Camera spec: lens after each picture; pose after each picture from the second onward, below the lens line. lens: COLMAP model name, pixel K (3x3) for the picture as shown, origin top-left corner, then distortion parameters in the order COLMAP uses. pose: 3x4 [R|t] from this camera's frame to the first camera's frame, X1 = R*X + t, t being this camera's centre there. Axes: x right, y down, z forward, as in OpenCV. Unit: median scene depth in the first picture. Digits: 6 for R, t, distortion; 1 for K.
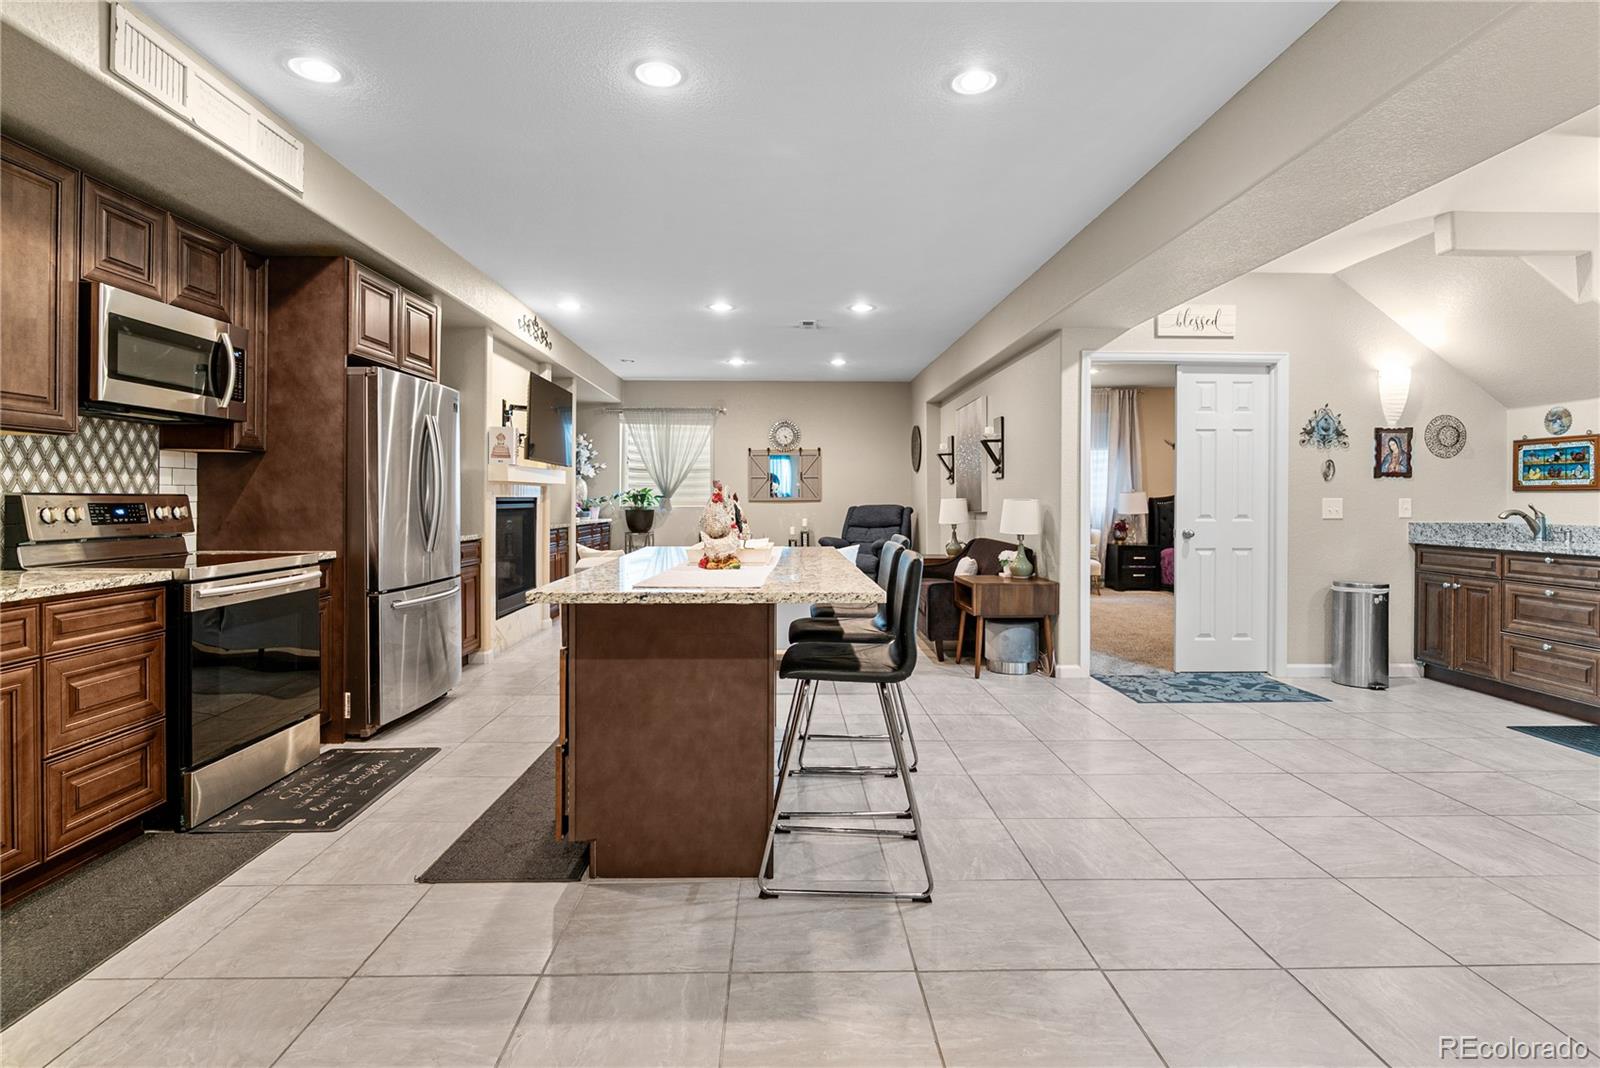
lens RADIAL K [[778.5, 0, 798.6], [0, 778.5, 523.2], [0, 0, 1]] dist [-0.002259, -0.000349]
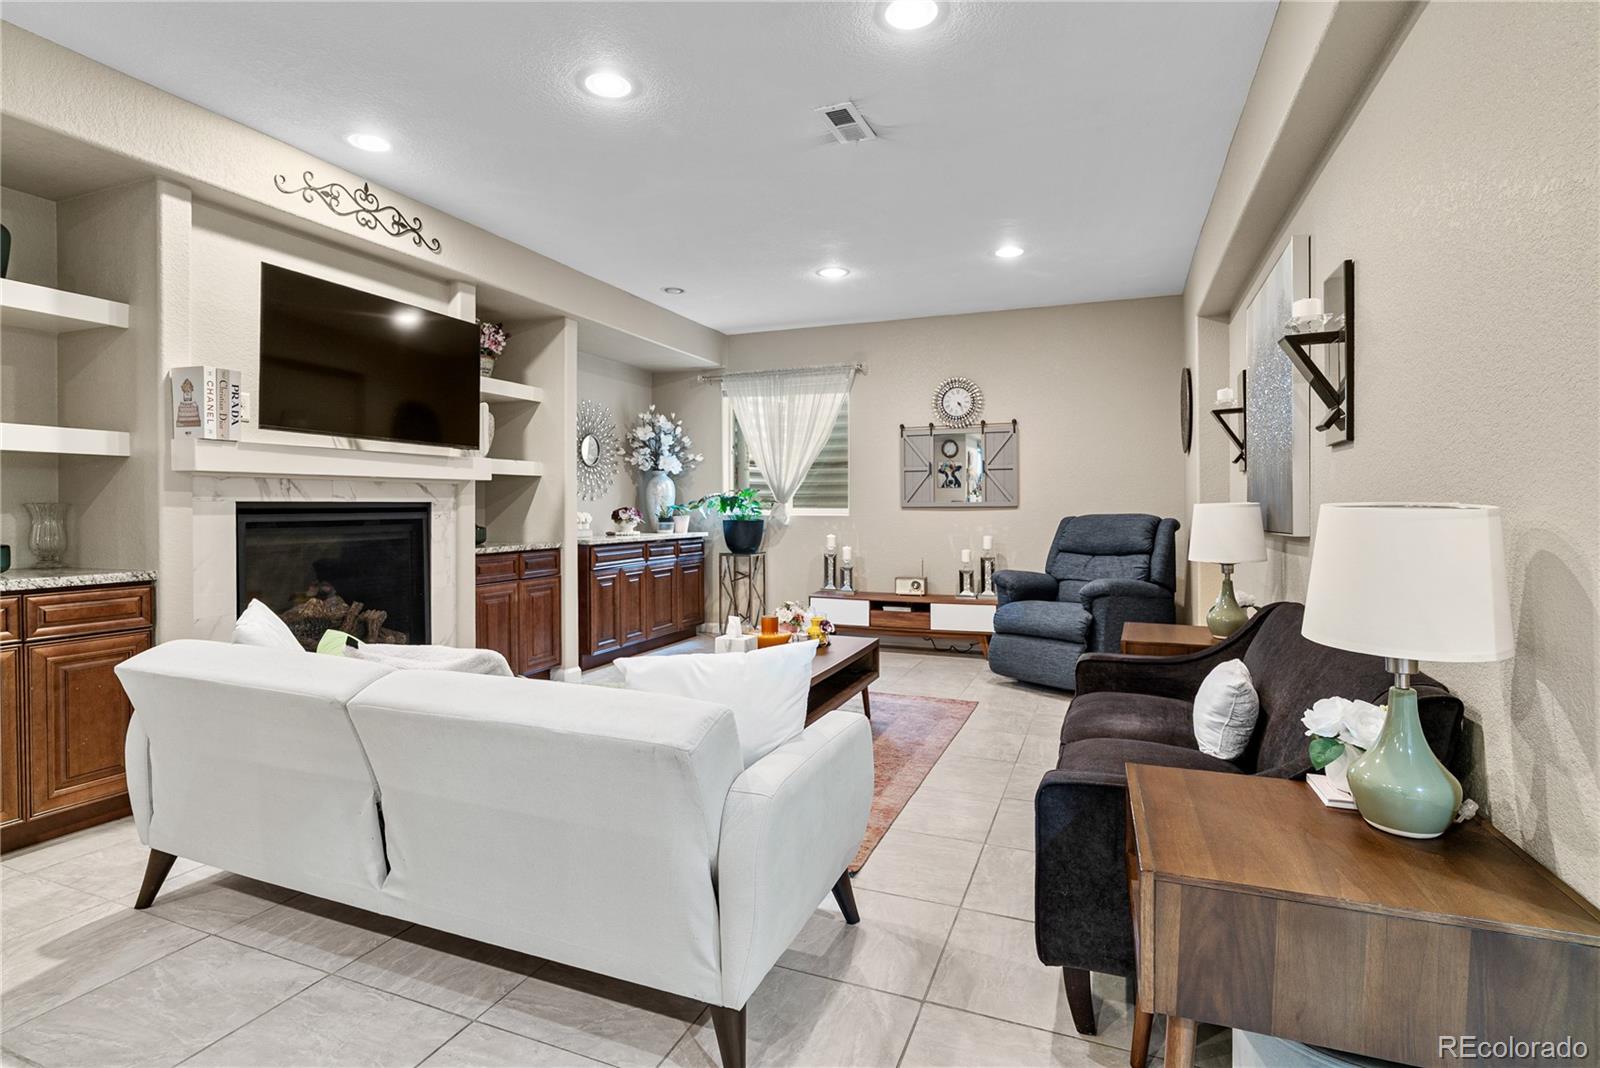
lens RADIAL K [[778.5, 0, 798.6], [0, 778.5, 523.2], [0, 0, 1]] dist [-0.002259, -0.000349]
pose [[0.918466, 0.008241, -0.395414, 0.115235], [-0.010875, 0.999931, -0.004418, -0.012031], [0.395350, 0.008358, 0.918492, 0.389149]]
